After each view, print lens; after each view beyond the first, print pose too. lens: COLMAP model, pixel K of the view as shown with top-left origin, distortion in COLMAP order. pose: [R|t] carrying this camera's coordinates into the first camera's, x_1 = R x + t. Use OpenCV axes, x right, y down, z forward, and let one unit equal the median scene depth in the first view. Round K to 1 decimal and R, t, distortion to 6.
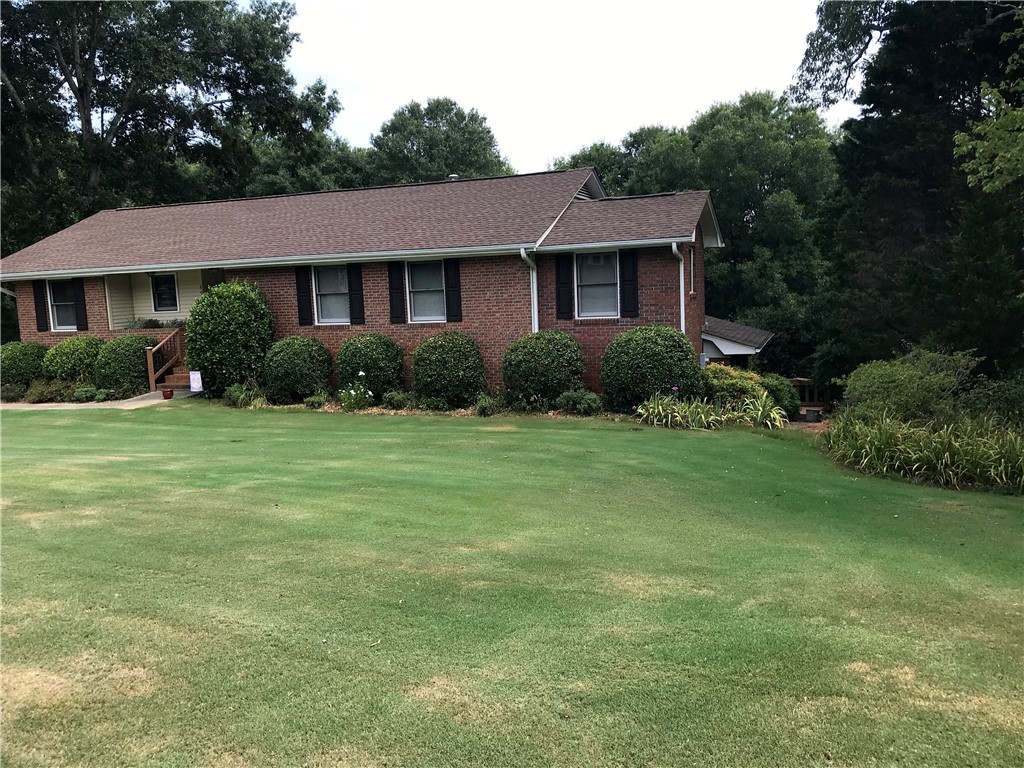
lens RADIAL K [[835.8, 0, 512.0], [0, 835.8, 384.0], [0, 0, 1]] dist [0.009623, -0.000633]
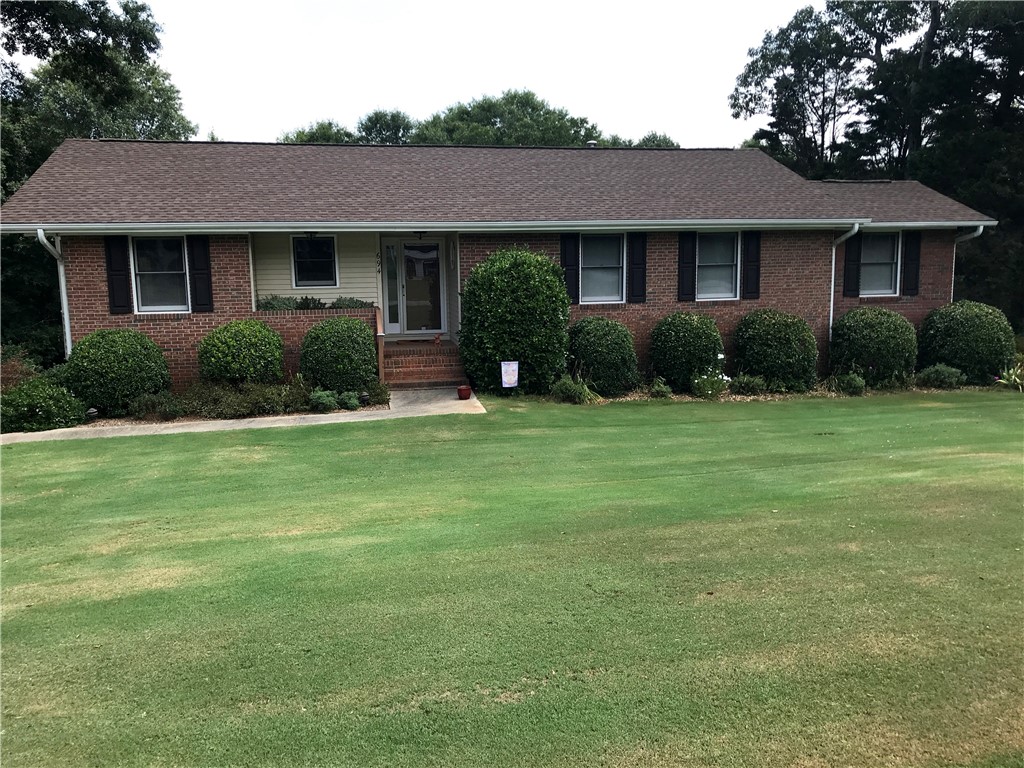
lens RADIAL K [[846.9, 0, 512.0], [0, 846.9, 384.0], [0, 0, 1]] dist [0.061812, -0.000259]
pose [[0.855186, -0.045432, 0.516326, -0.725506], [0.043343, 0.998930, 0.016107, -0.006063], [-0.516505, 0.008605, 0.856241, 0.295116]]
